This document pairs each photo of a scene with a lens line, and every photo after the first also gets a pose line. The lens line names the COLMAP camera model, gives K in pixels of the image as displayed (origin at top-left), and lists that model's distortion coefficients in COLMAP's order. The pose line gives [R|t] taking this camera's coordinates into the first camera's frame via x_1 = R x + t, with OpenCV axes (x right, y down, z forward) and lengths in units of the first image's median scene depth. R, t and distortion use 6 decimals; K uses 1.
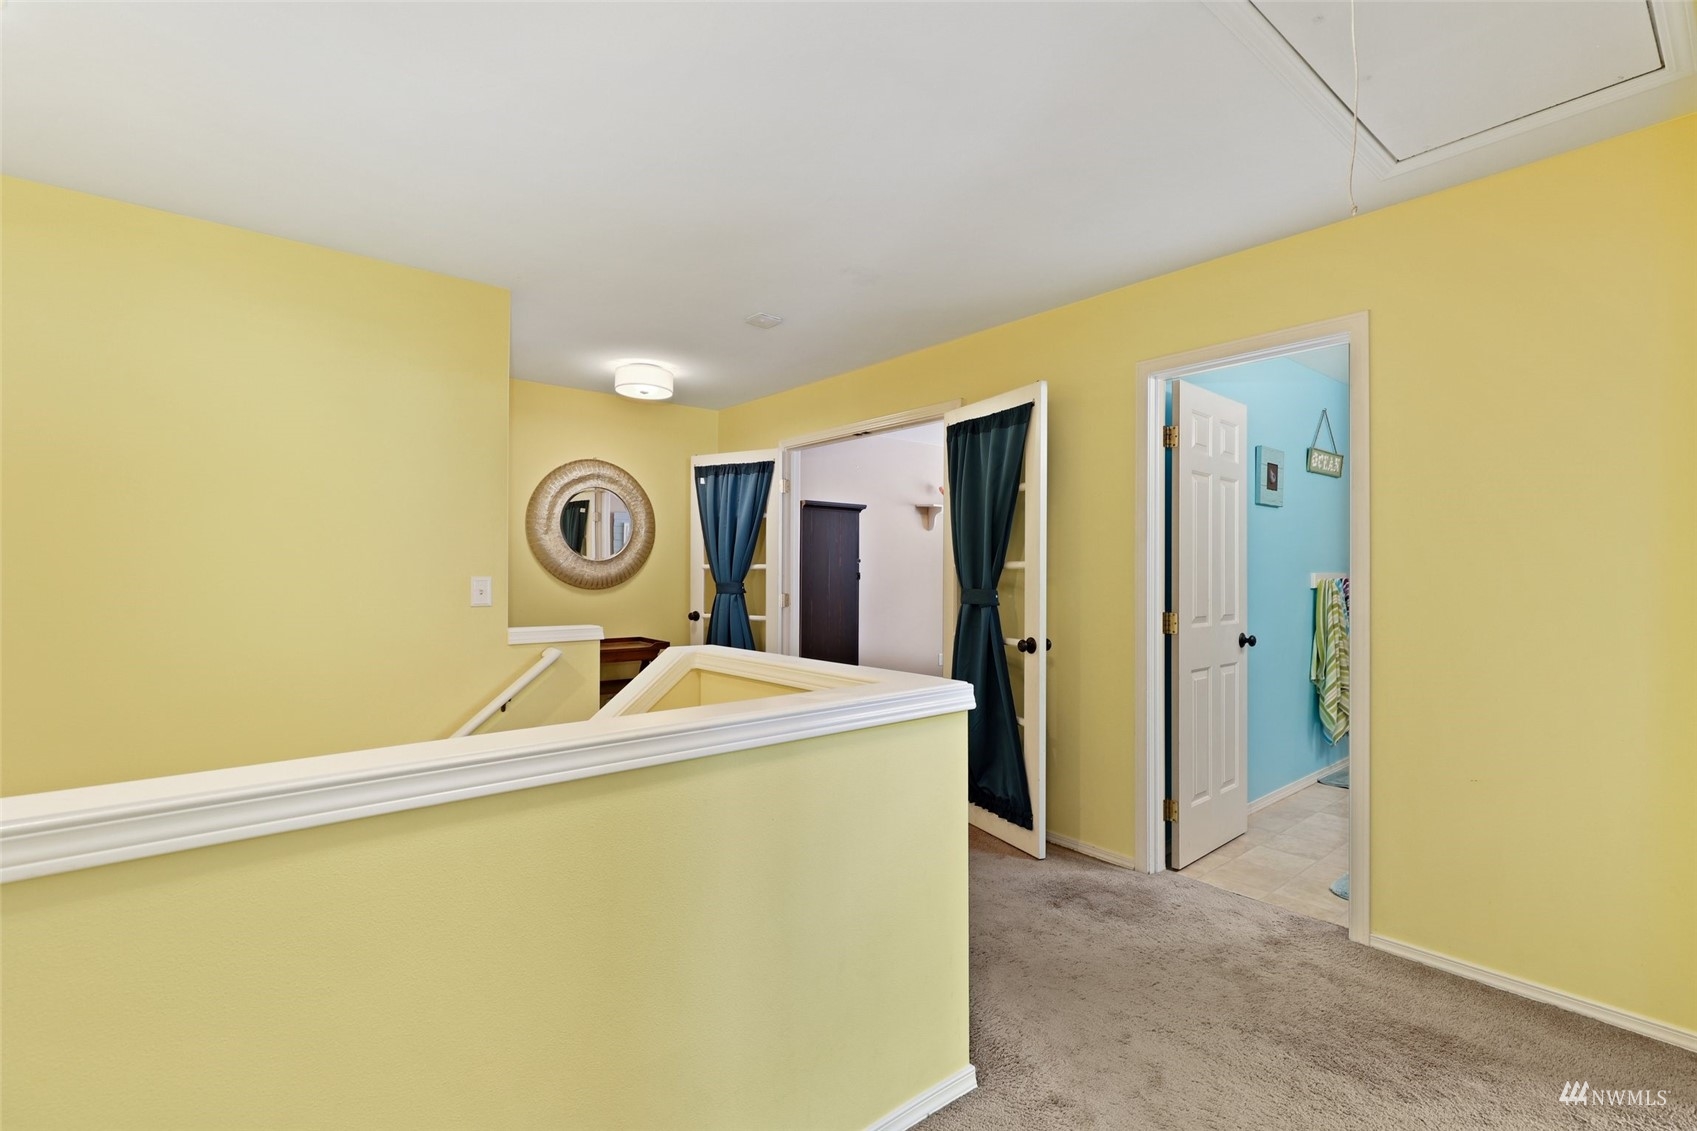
lens RADIAL K [[771.7, 0, 850.5], [0, 771.7, 566.7], [0, 0, 1]] dist [-0.006363, 0.001477]
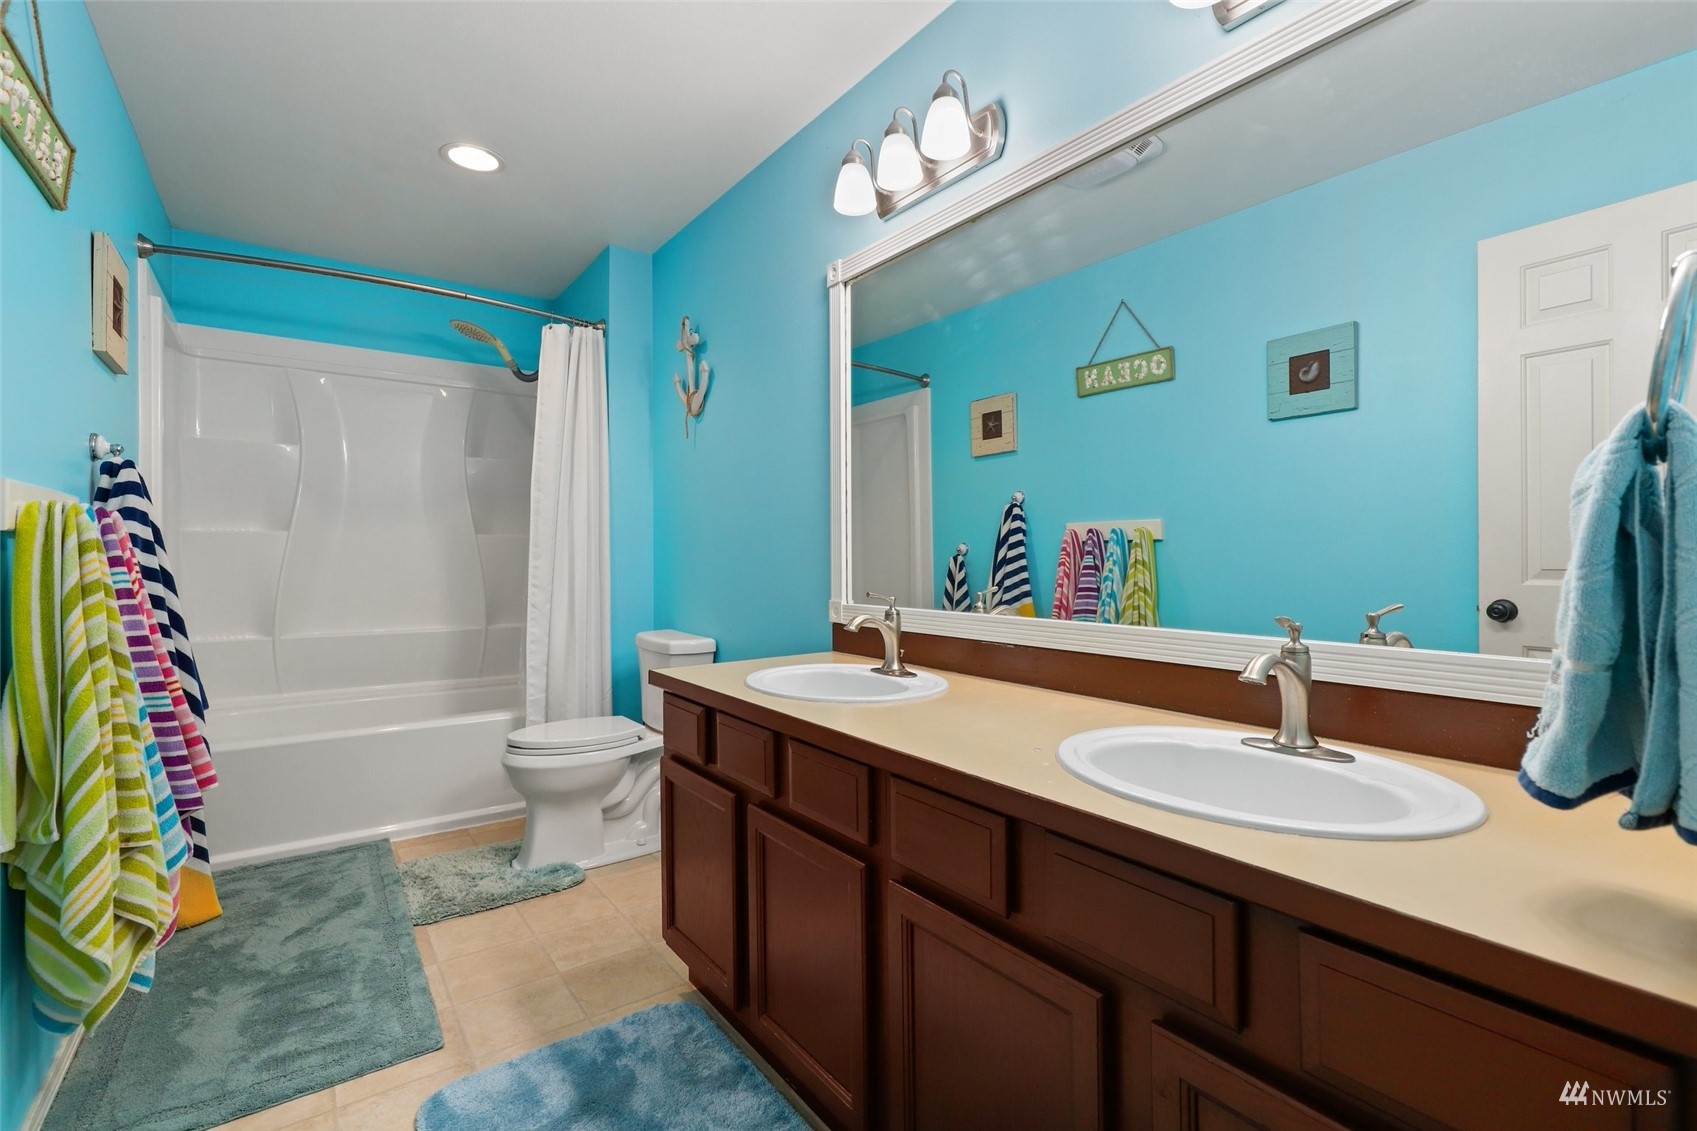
lens RADIAL K [[771.7, 0, 851.1], [0, 771.7, 560.8], [0, 0, 1]] dist [-0.006363, 0.001477]
pose [[0.069119, -0.000714, 0.997608, 0.345314], [-0.000296, 1.000000, 0.000736, 0.040050], [-0.997608, -0.000346, 0.069119, 0.679805]]
